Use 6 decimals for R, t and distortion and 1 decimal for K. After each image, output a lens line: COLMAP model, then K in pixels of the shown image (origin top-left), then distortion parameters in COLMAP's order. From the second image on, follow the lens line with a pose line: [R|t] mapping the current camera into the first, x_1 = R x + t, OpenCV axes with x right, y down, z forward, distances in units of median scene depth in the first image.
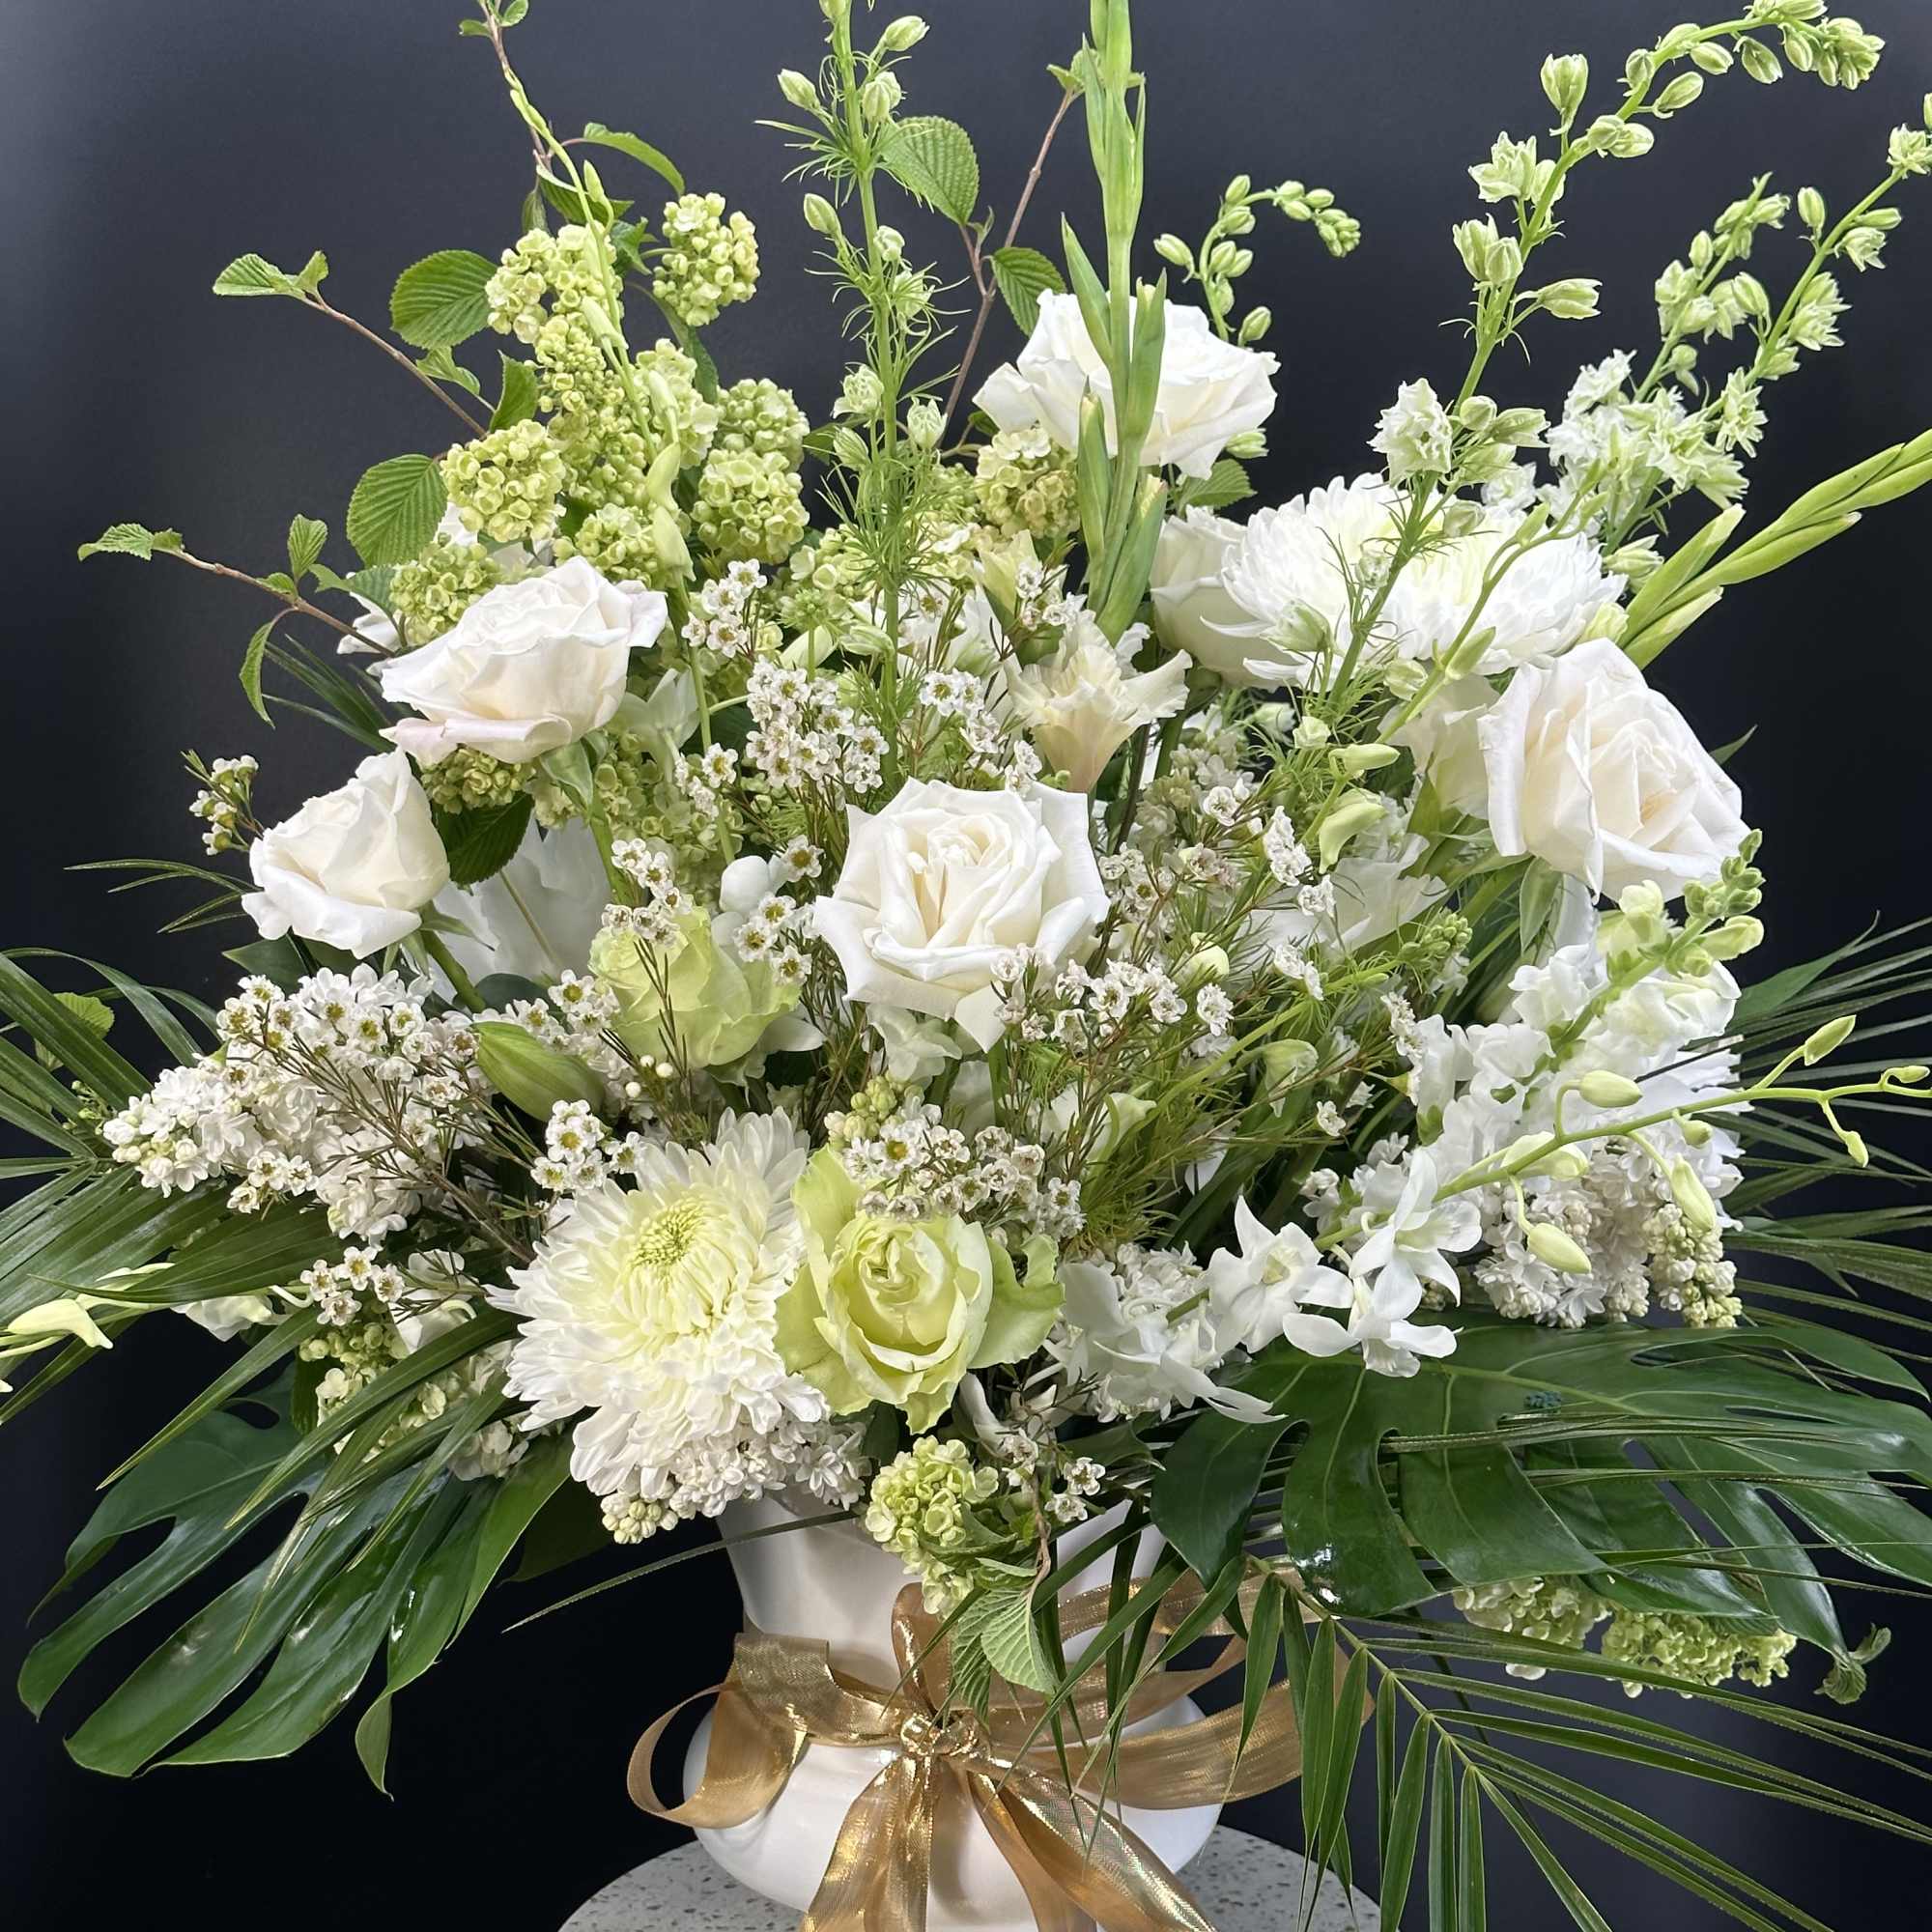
lens RADIAL K [[3629.0, 0, 965.9], [0, 3629.0, 921.7], [0, 0, 1]] dist [0.173930, -0.131214]
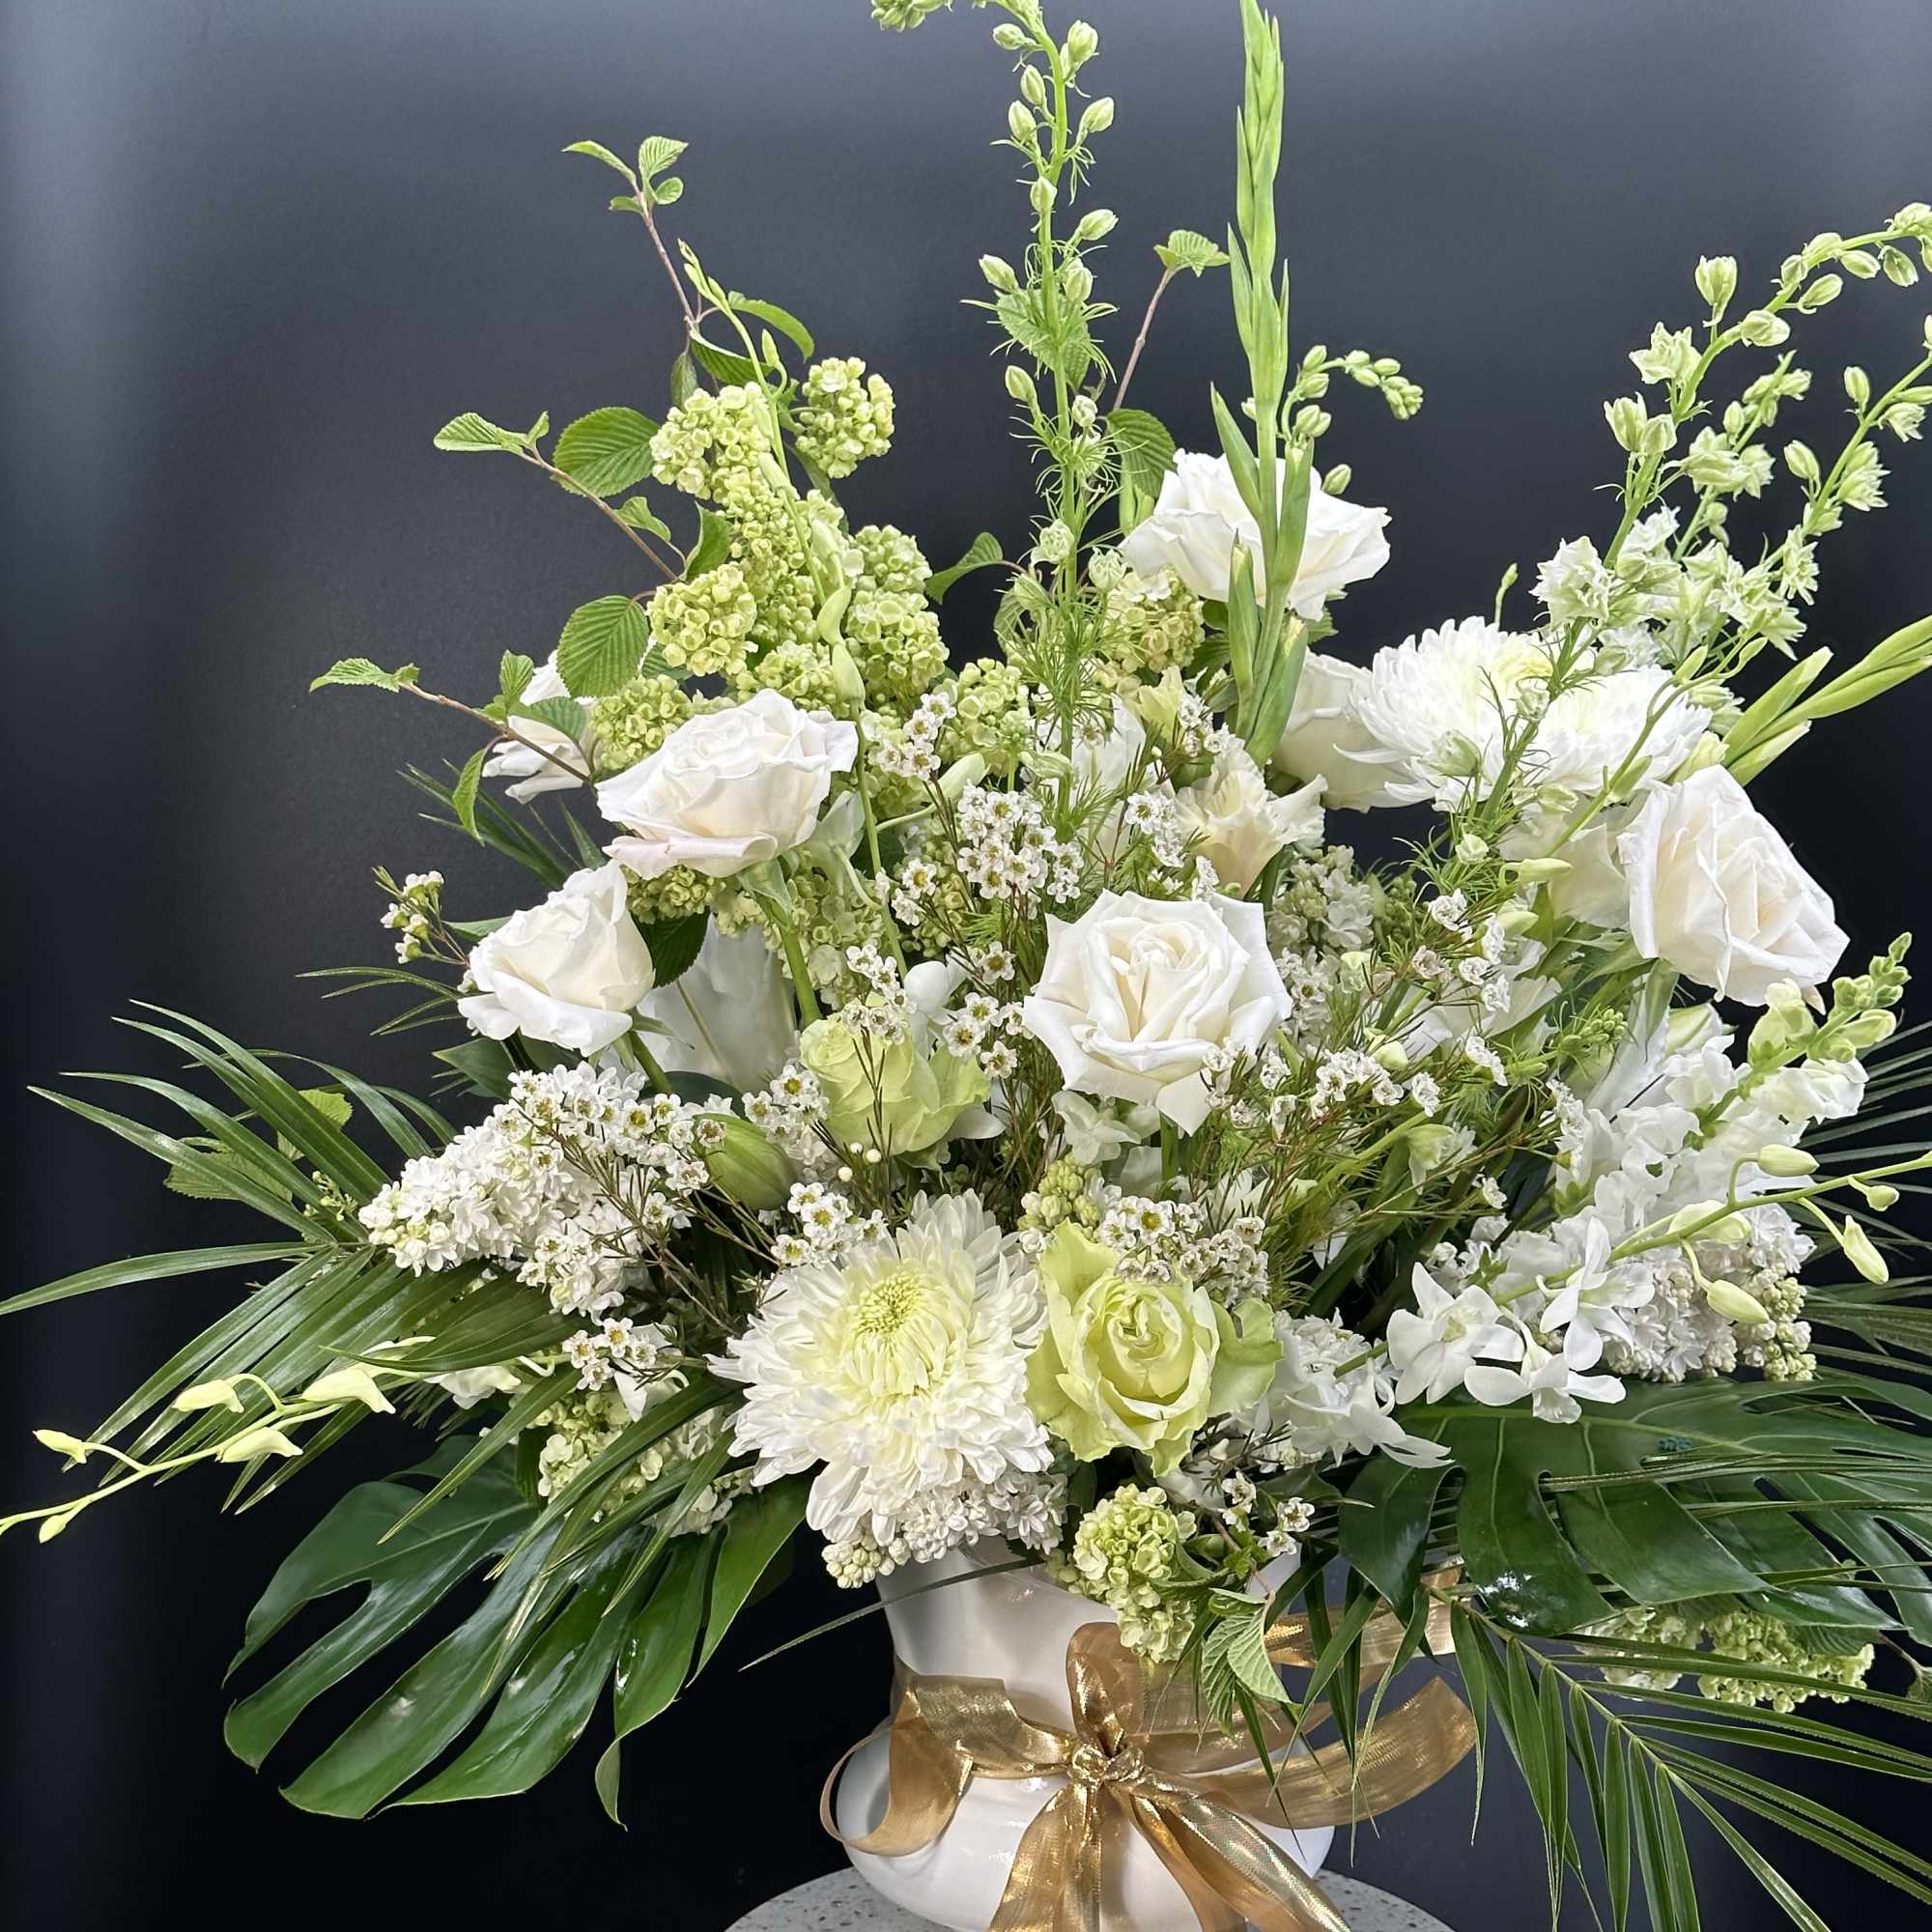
lens RADIAL K [[3631.1, 0, 986.8], [0, 3631.1, 952.6], [0, 0, 1]] dist [0.171815, -0.121361]
pose [[0.995632, -0.002922, 0.093320, -0.147717], [0.005200, 0.999694, -0.024182, 0.005999], [-0.093221, 0.024562, 0.995342, -0.096113]]
